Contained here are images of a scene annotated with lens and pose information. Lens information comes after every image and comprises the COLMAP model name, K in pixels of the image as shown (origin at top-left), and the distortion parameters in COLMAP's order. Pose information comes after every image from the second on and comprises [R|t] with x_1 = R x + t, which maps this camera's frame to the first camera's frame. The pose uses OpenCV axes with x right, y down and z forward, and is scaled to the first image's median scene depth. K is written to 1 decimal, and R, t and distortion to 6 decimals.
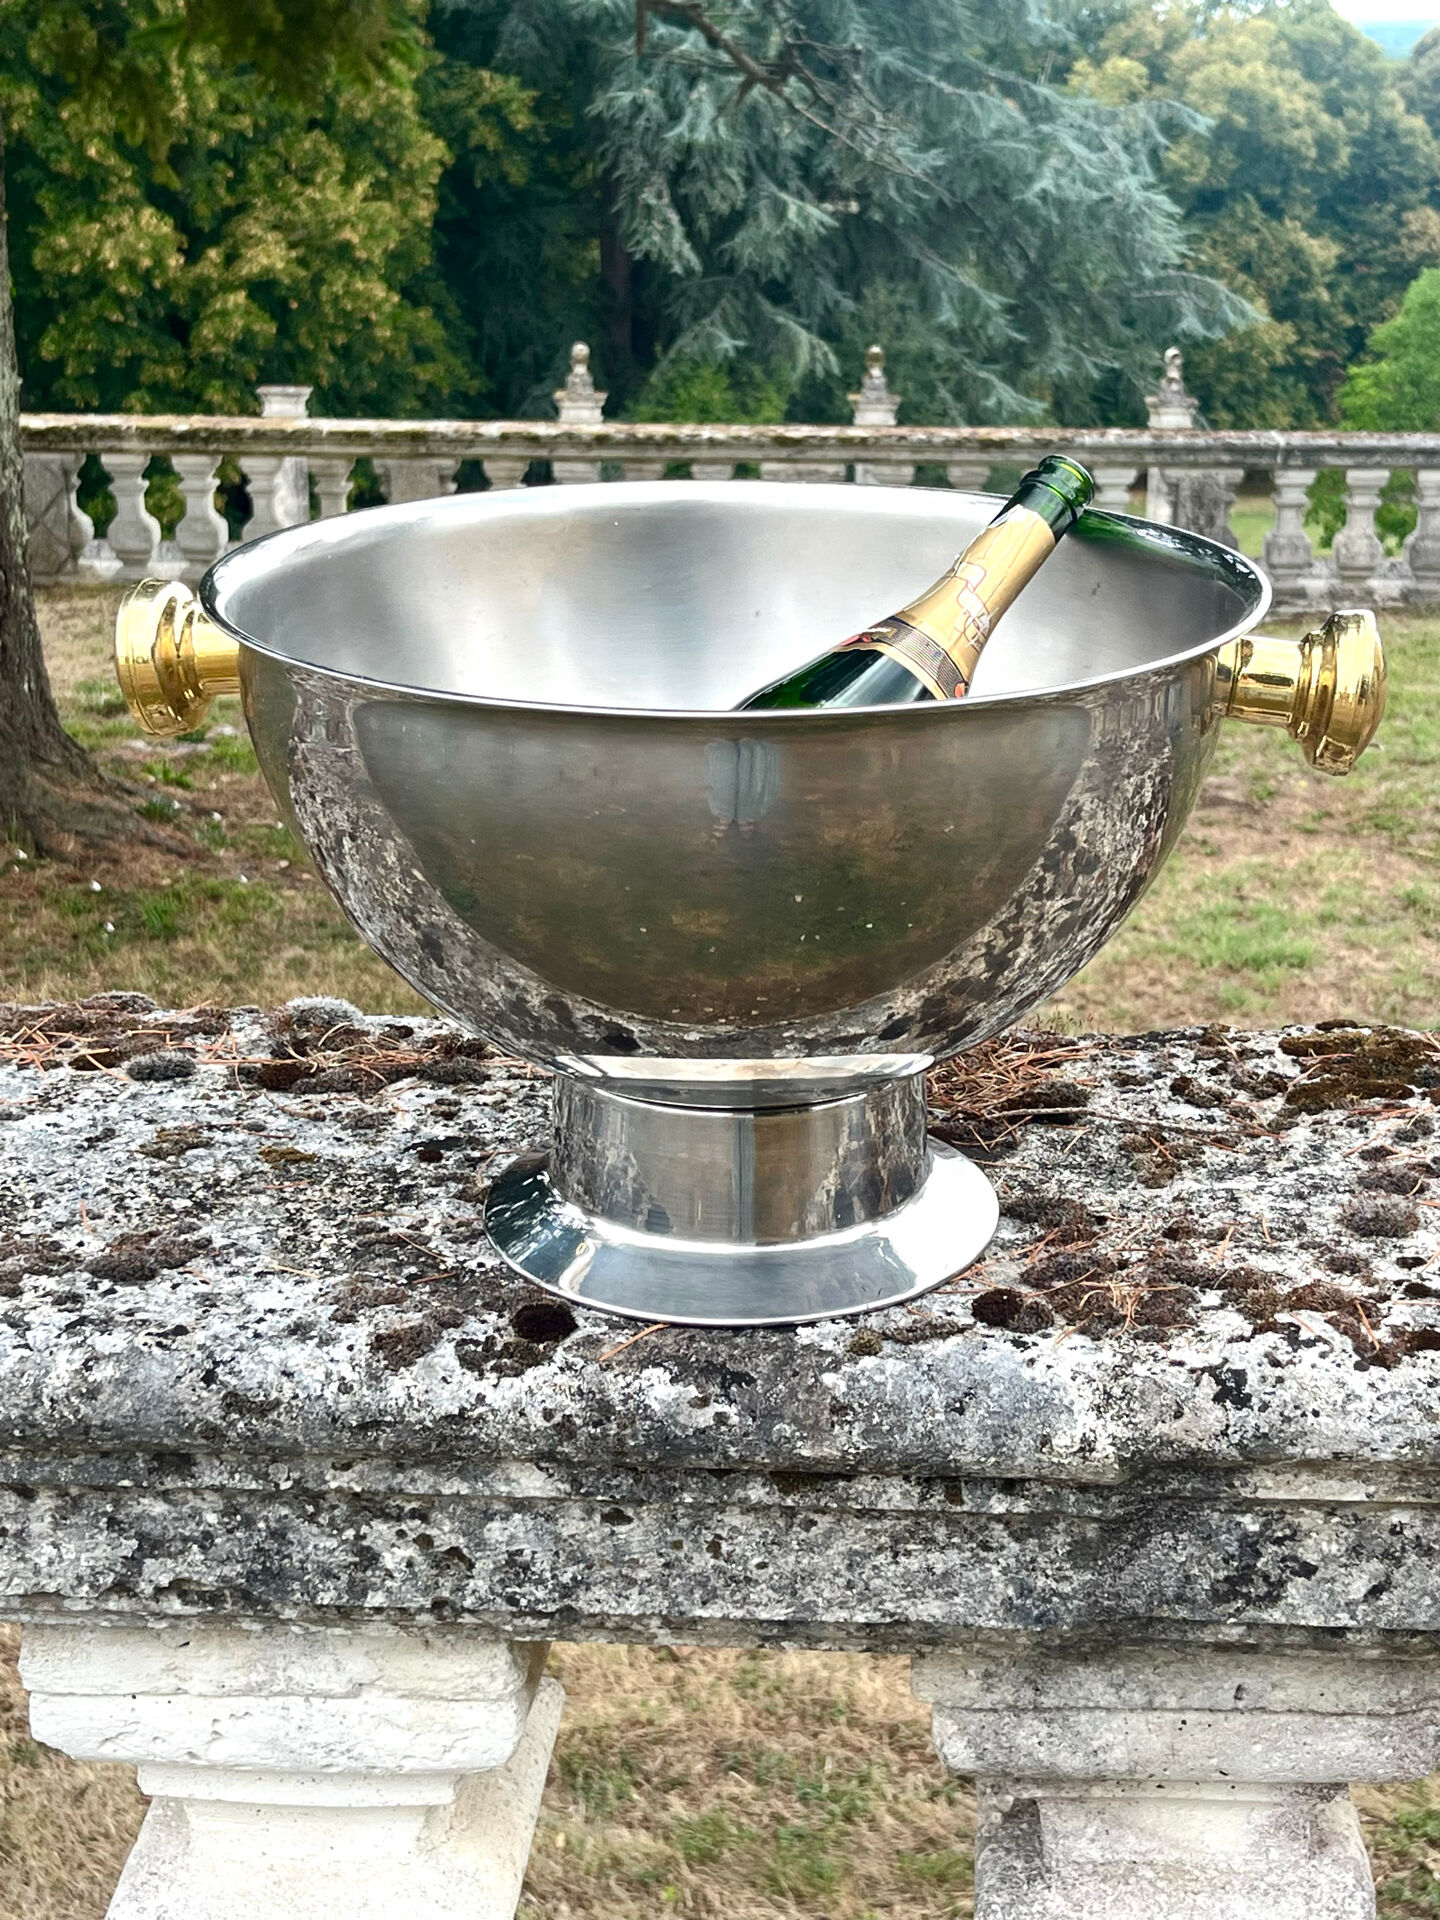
lens RADIAL K [[2780.5, 0, 742.1], [0, 2780.5, 921.4], [0, 0, 1]] dist [0.168722, -0.713000]
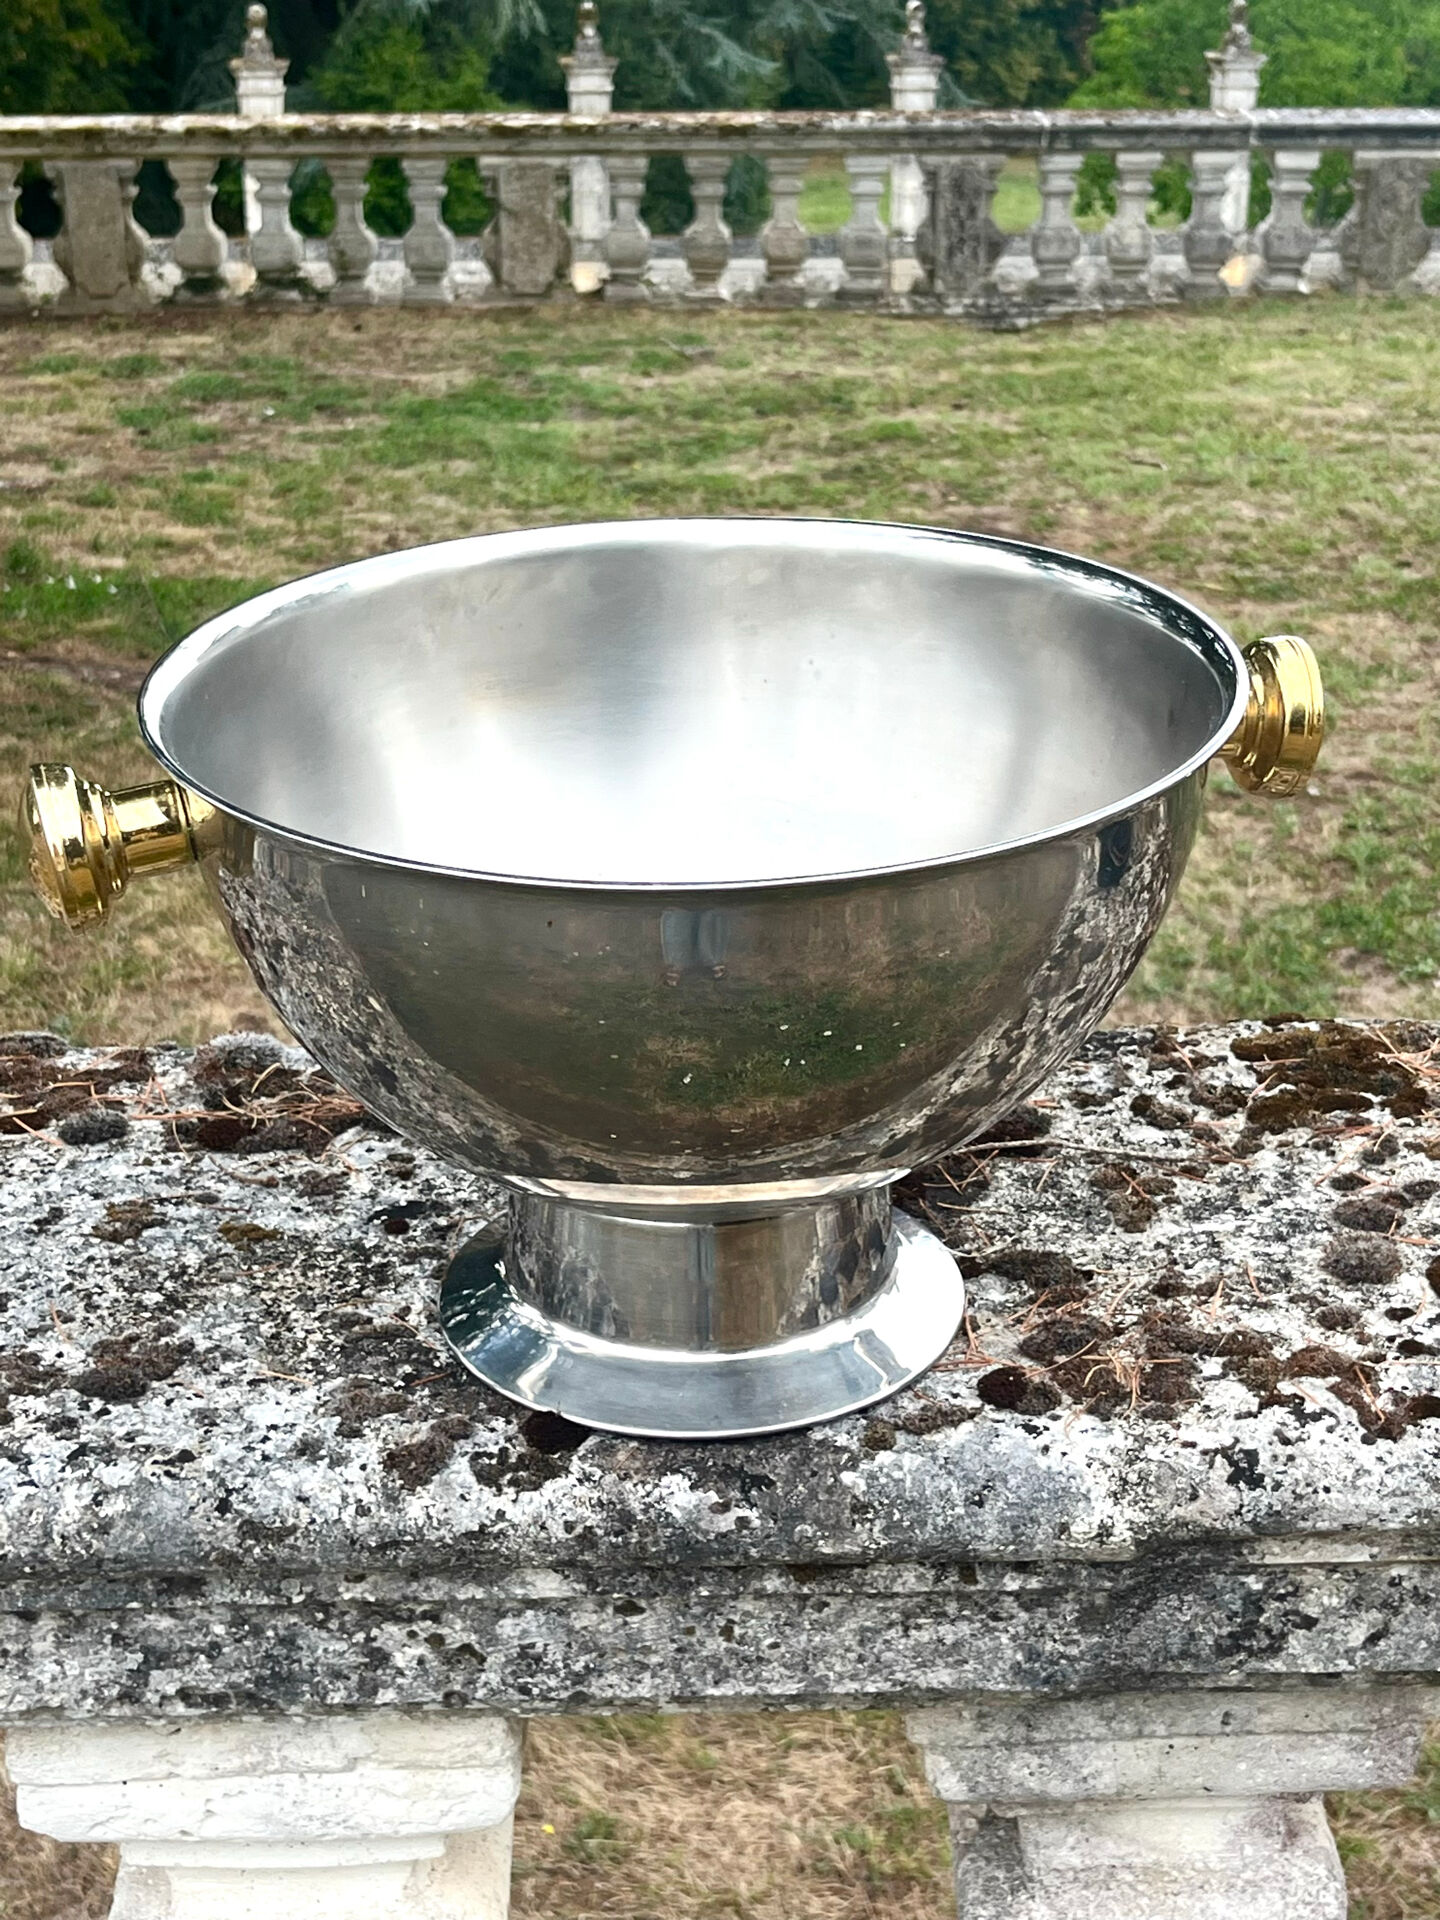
lens RADIAL K [[2997.5, 0, 701.2], [0, 2997.5, 976.0], [0, 0, 1]] dist [0.169782, -0.735520]
pose [[0.996264, -0.041805, 0.075566, -0.090957], [0.033078, 0.993015, 0.113256, -0.132827], [-0.079773, -0.110333, 0.990688, -0.046815]]
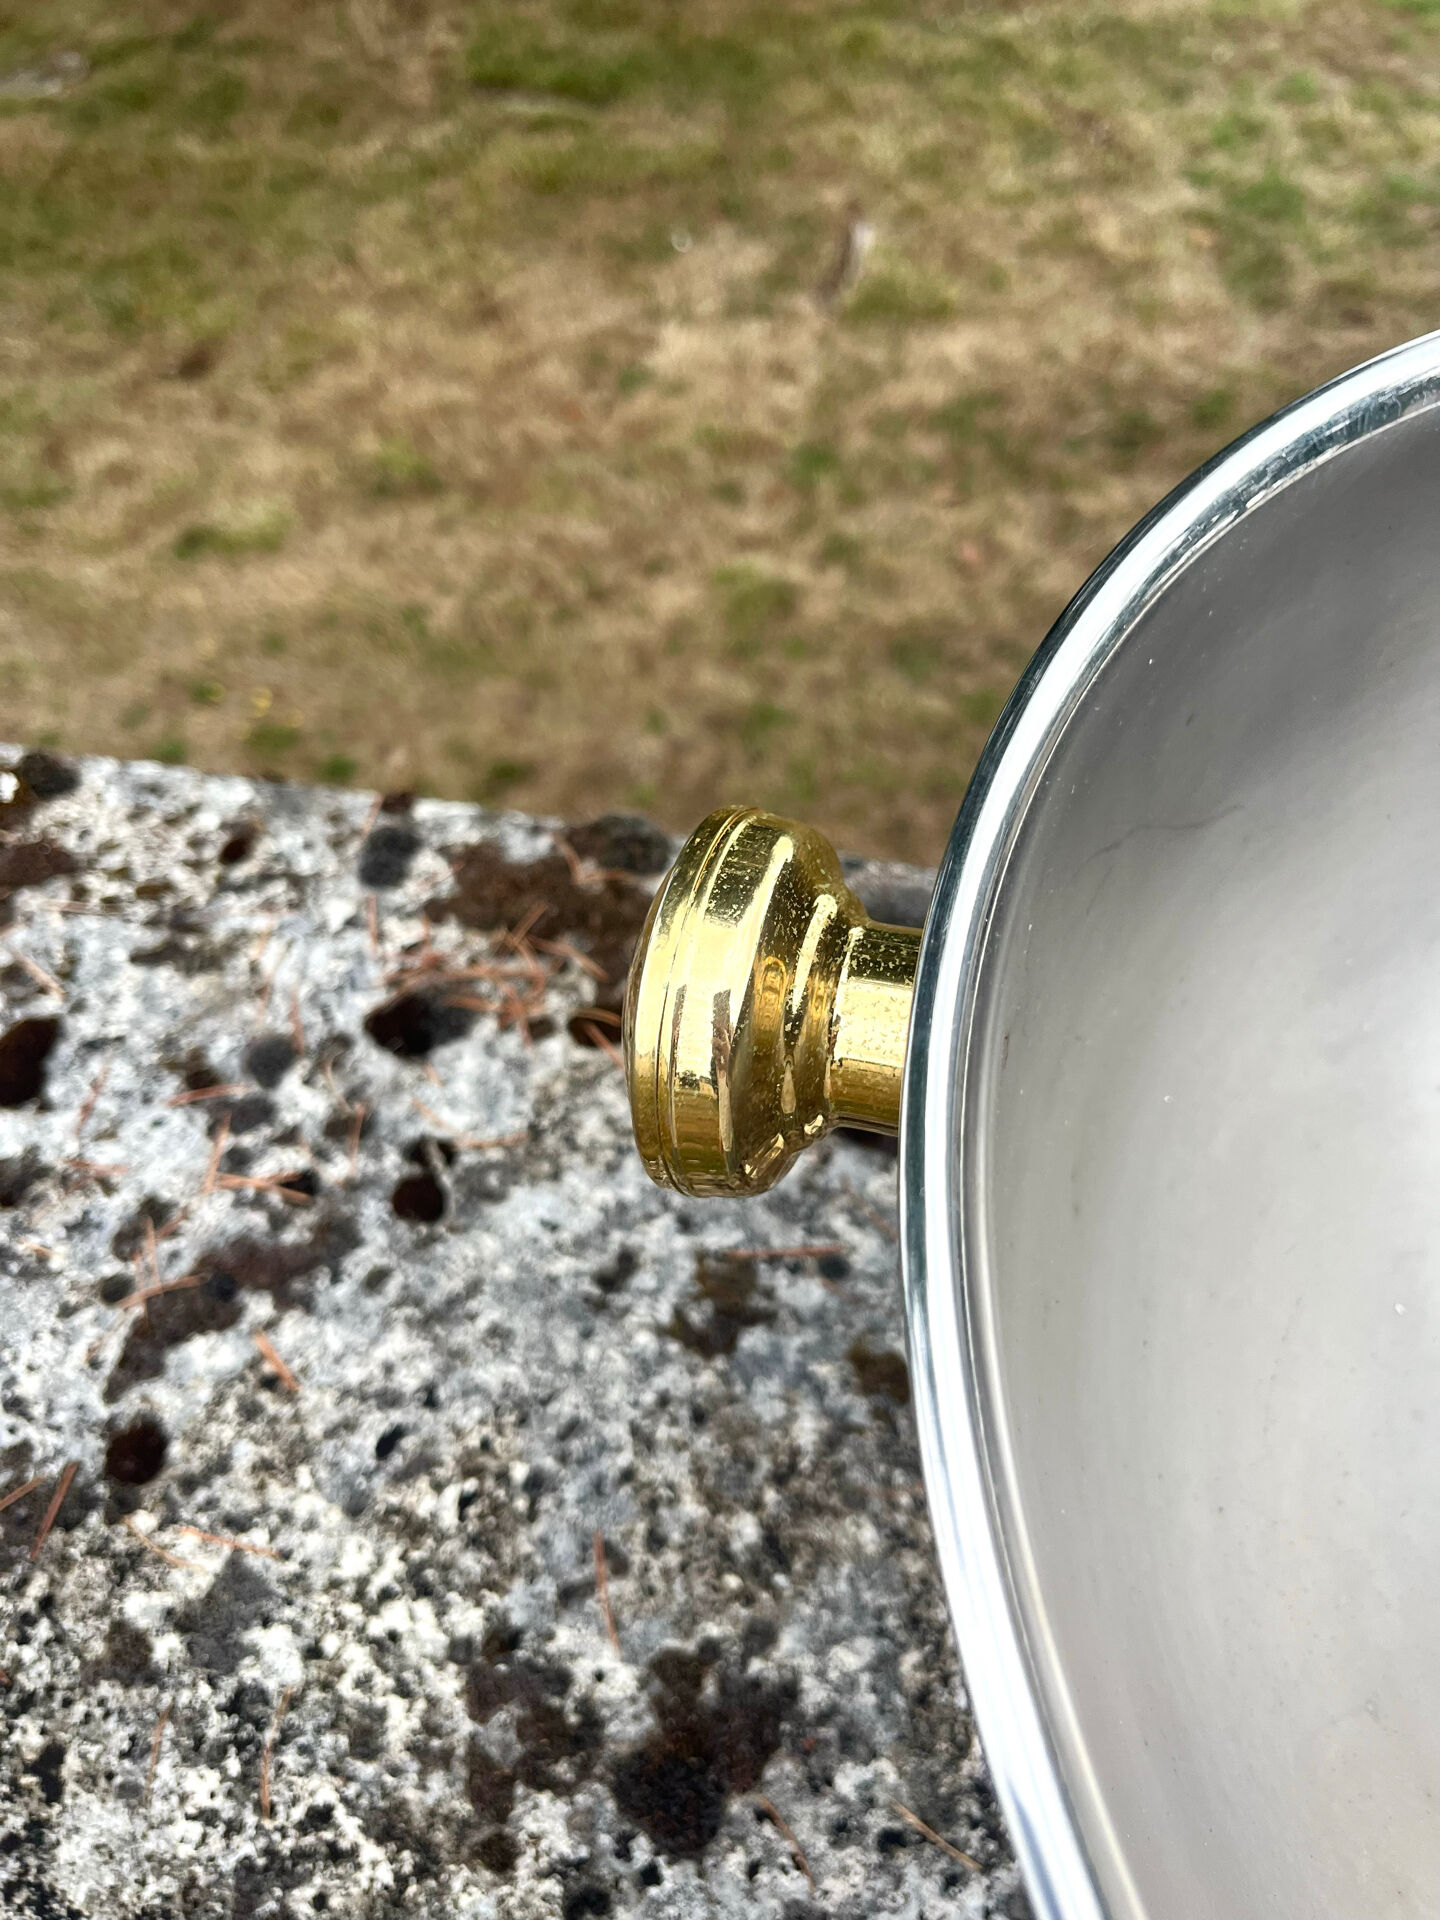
lens RADIAL K [[1500.7, 0, 722.1], [0, 1500.7, 961.2], [0, 0, 1]] dist [0.039123, -0.094087]
pose [[0.989095, 0.090748, -0.115997, -0.190181], [-0.005636, 0.810358, 0.585908, -0.230341], [0.147169, -0.578865, 0.802033, 0.855197]]
